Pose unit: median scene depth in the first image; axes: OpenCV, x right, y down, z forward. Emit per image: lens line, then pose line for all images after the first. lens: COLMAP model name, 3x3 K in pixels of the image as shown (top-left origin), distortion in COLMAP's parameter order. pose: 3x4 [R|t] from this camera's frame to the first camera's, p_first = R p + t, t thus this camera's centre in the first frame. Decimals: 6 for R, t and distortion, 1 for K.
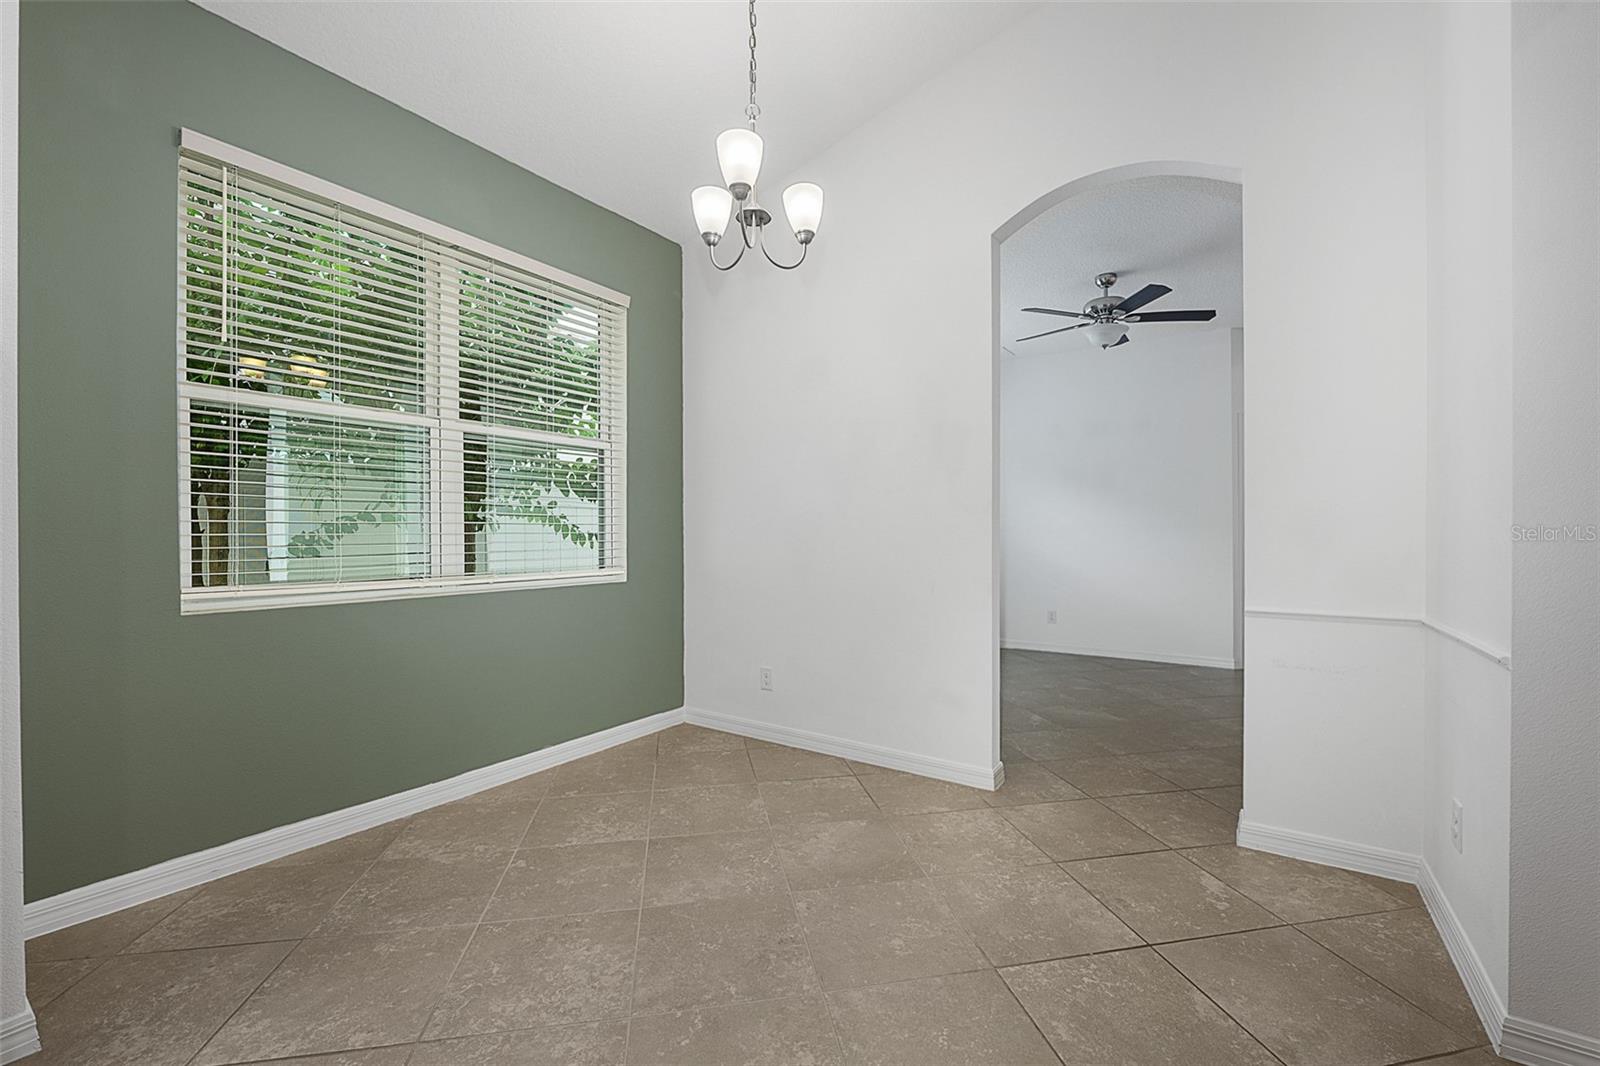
lens RADIAL K [[656.1, 0, 785.1], [0, 656.1, 534.2], [0, 0, 1]] dist [-0.013233, 0.000902]
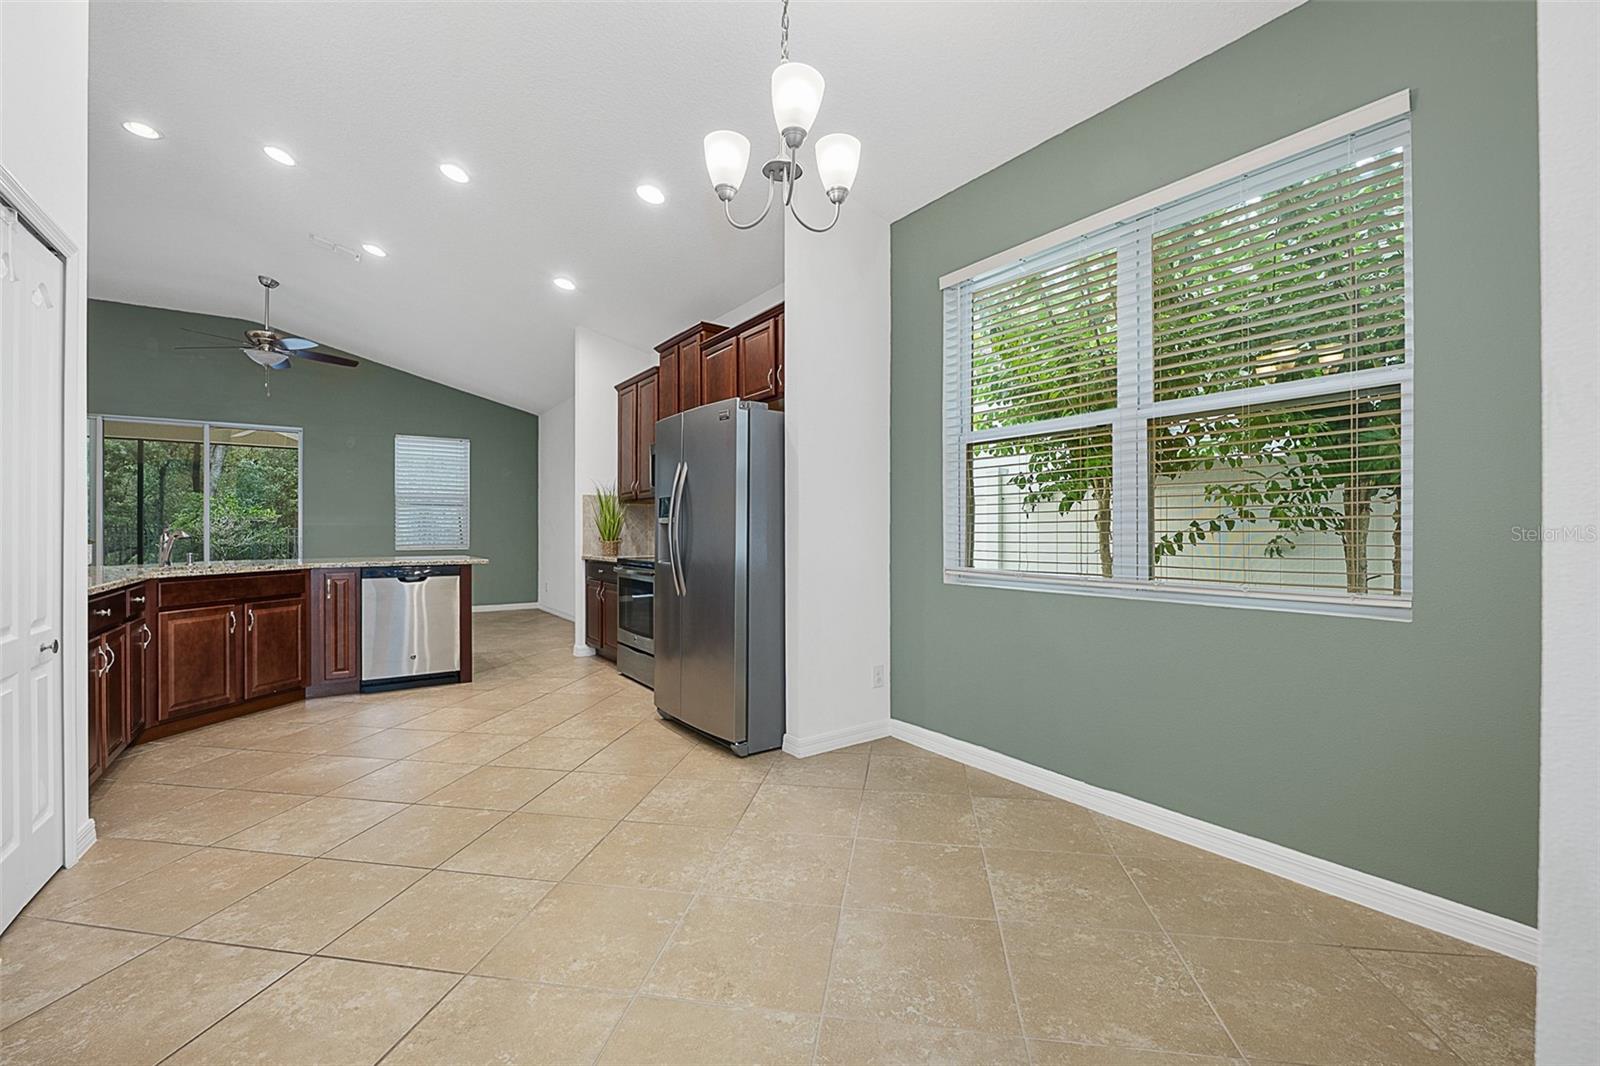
lens RADIAL K [[656.1, 0, 792.5], [0, 656.1, 528.2], [0, 0, 1]] dist [-0.013233, 0.000902]
pose [[-0.322858, 0.000211, -0.946447, 0.543708], [0.001562, 0.999999, -0.000310, -0.001061], [0.946446, -0.001578, -0.322858, 0.919025]]
